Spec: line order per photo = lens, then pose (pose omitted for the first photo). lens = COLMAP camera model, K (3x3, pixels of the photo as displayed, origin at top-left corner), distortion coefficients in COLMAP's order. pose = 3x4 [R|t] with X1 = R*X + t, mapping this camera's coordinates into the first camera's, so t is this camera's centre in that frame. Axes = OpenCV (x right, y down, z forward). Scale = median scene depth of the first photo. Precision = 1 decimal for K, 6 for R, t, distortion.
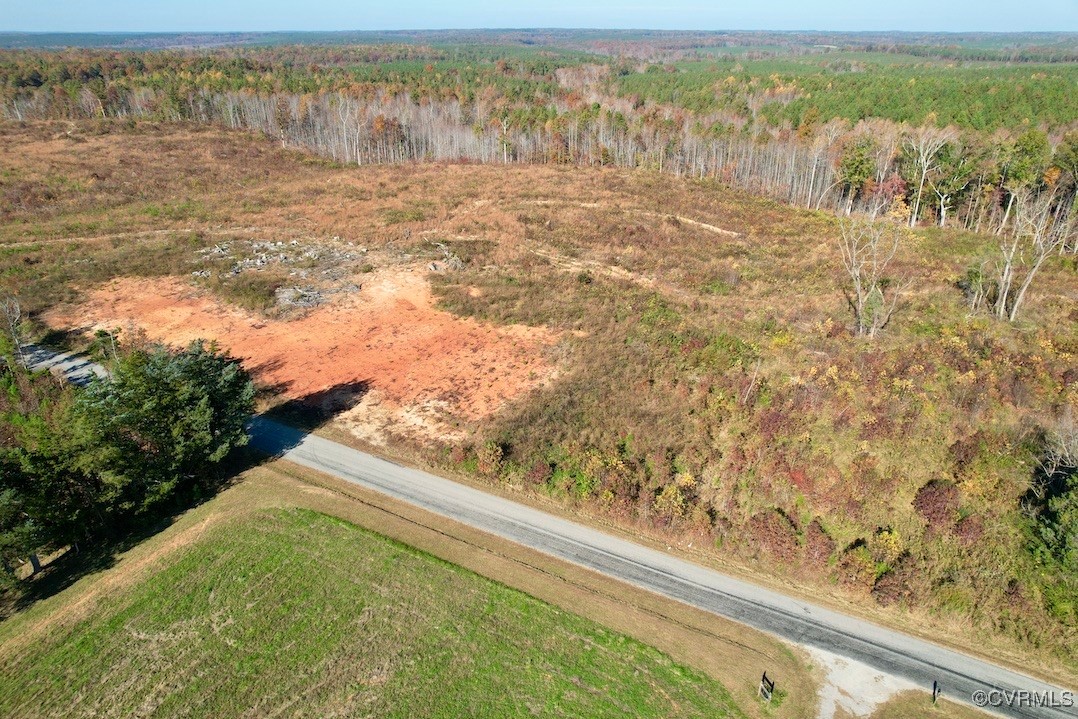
lens RADIAL K [[704.6, 0, 539.0], [0, 704.6, 359.5], [0, 0, 1]] dist [-0.082754, 0.075855]
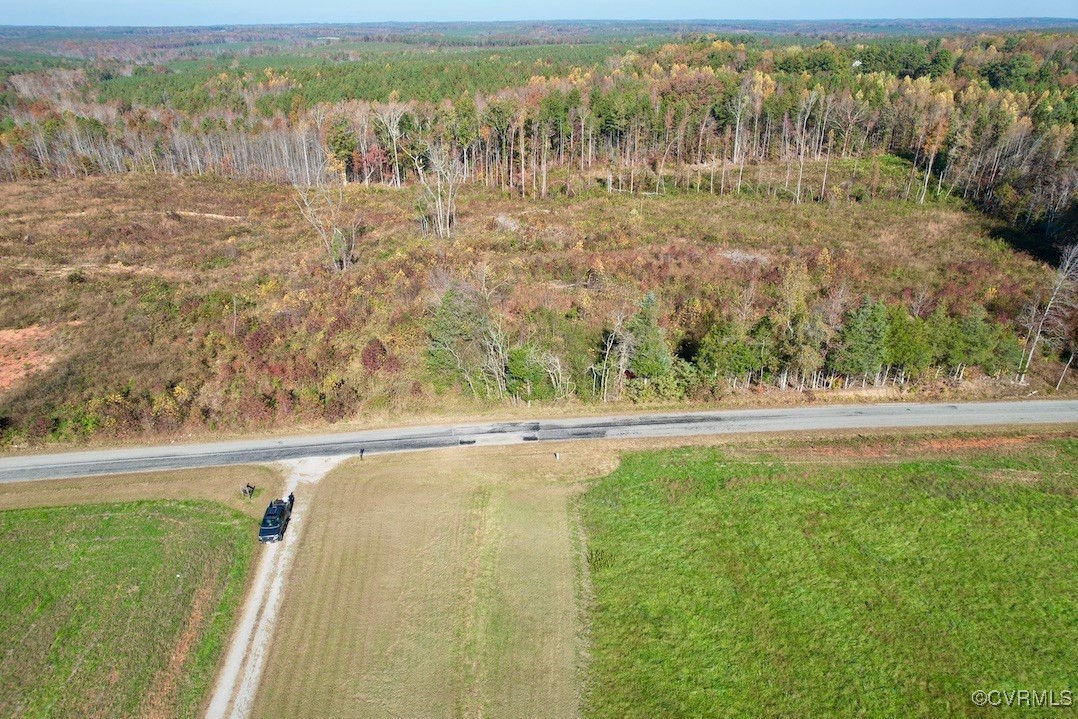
lens RADIAL K [[704.6, 0, 539.0], [0, 704.6, 359.5], [0, 0, 1]] dist [-0.082754, 0.075855]
pose [[0.804863, -0.268143, 0.529428, 0.051806], [0.263971, 0.960752, 0.085296, 0.104040], [-0.531521, 0.071102, 0.844056, -0.220072]]
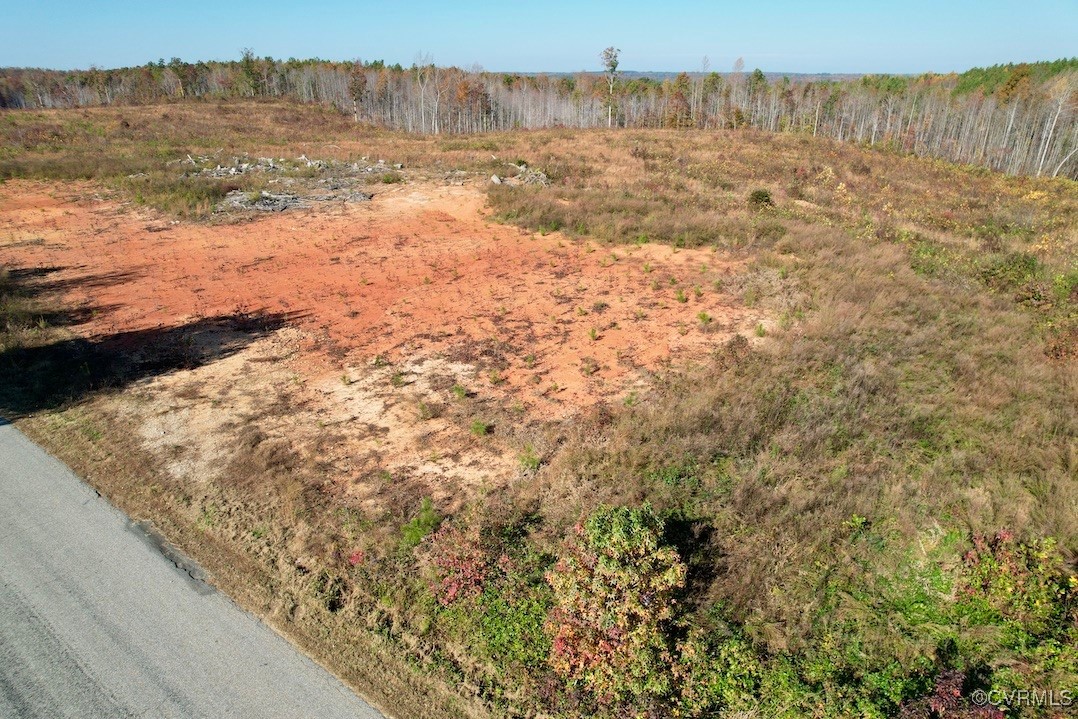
lens RADIAL K [[704.6, 0, 539.0], [0, 704.6, 359.5], [0, 0, 1]] dist [-0.082754, 0.075855]
pose [[0.991239, 0.060729, -0.117291, -0.044342], [-0.065864, 0.997010, -0.040407, 0.052470], [0.114487, 0.047779, 0.992275, 0.503399]]
